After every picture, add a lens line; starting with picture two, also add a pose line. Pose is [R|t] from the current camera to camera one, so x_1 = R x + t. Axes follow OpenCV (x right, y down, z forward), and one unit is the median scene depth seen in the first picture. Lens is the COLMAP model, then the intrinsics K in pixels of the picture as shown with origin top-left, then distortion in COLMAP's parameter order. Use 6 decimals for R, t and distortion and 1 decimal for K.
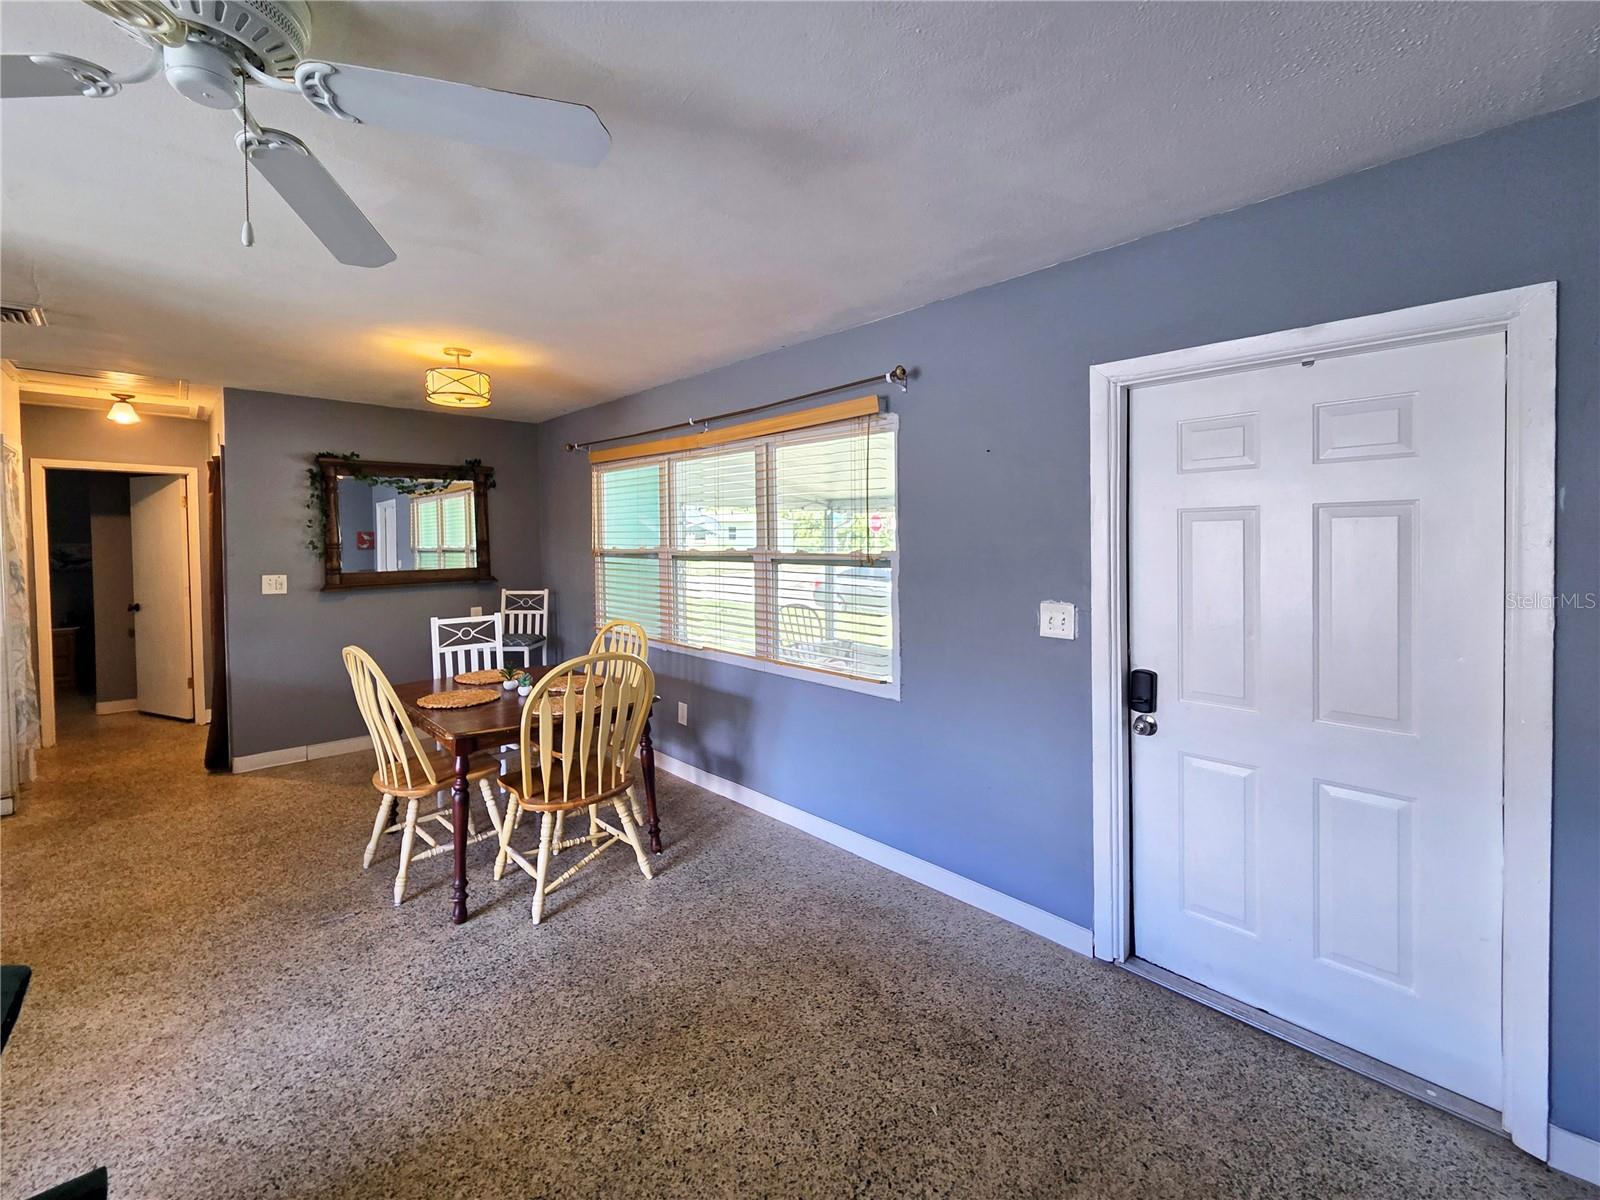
lens RADIAL K [[684.1, 0, 807.4], [0, 684.1, 540.2], [0, 0, 1]] dist [0.004953, -0.001236]
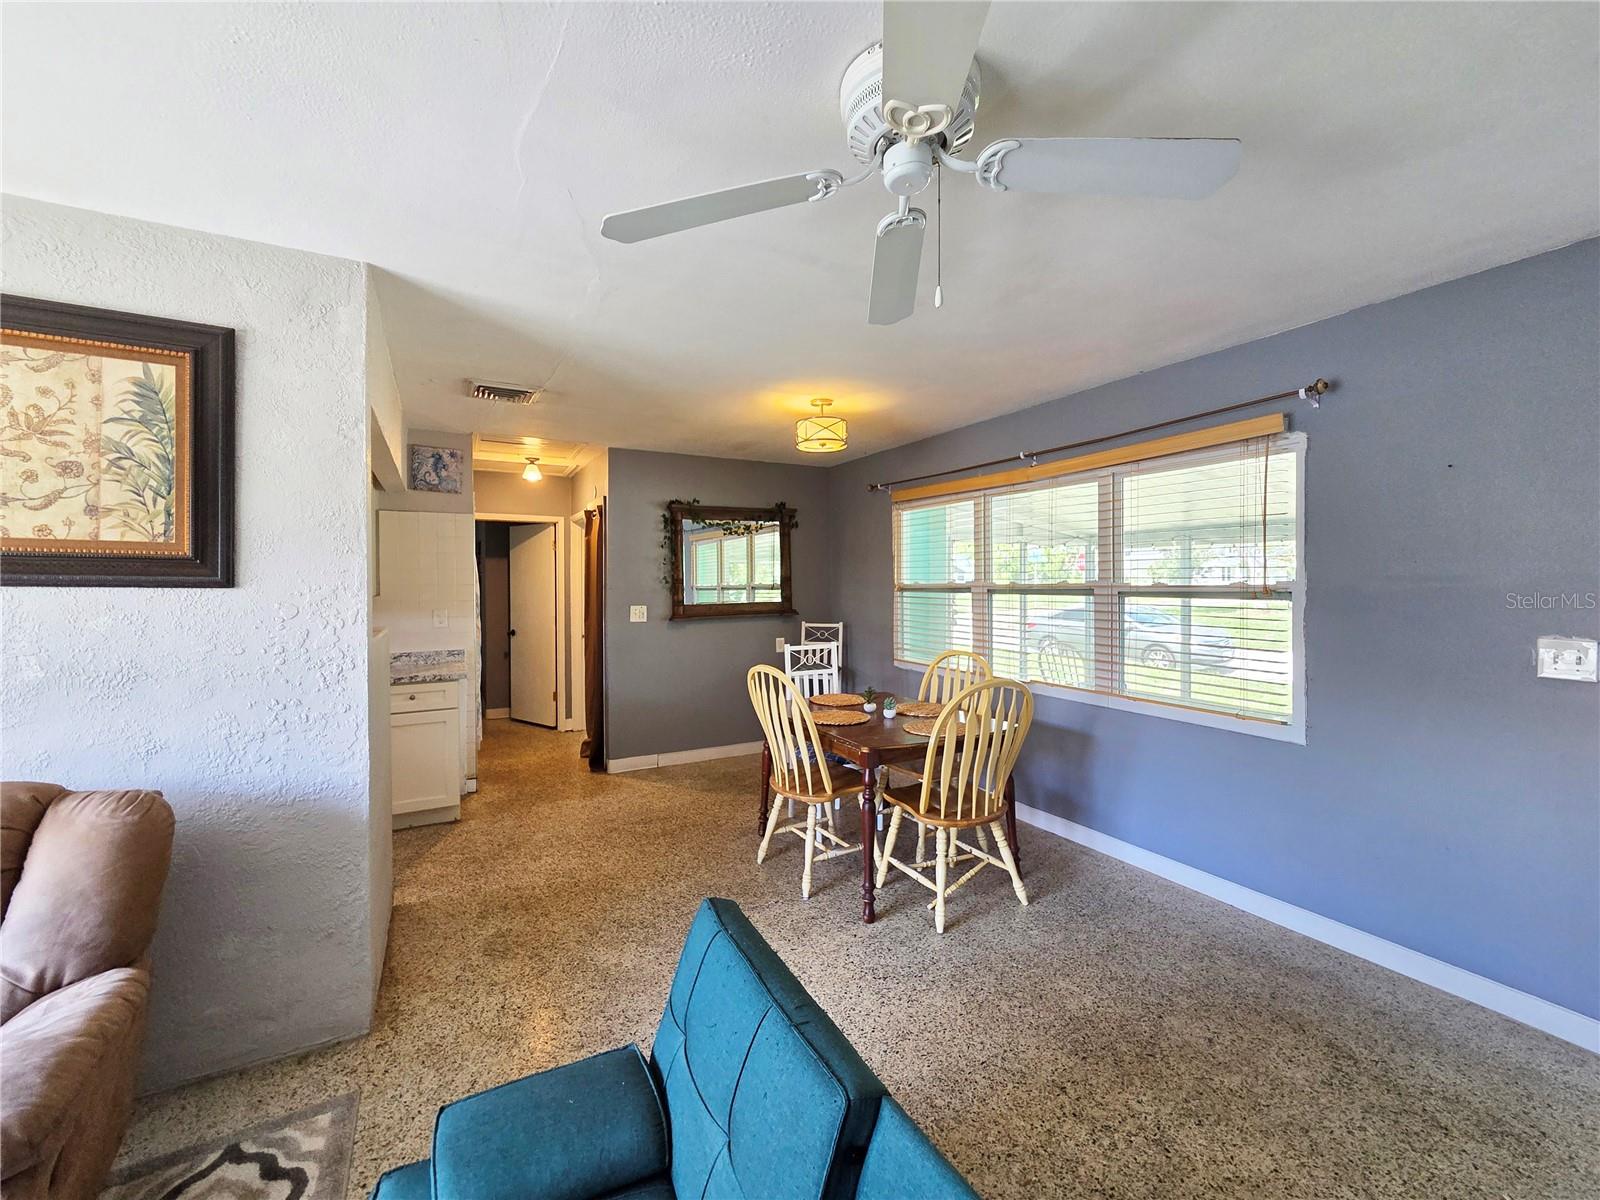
lens RADIAL K [[684.1, 0, 809.2], [0, 684.1, 573.2], [0, 0, 1]] dist [0.004953, -0.001236]
pose [[0.963543, -0.005533, -0.267495, -0.237665], [0.002333, 0.999922, -0.012278, 0.013742], [0.267542, 0.011206, 0.963481, -0.060373]]
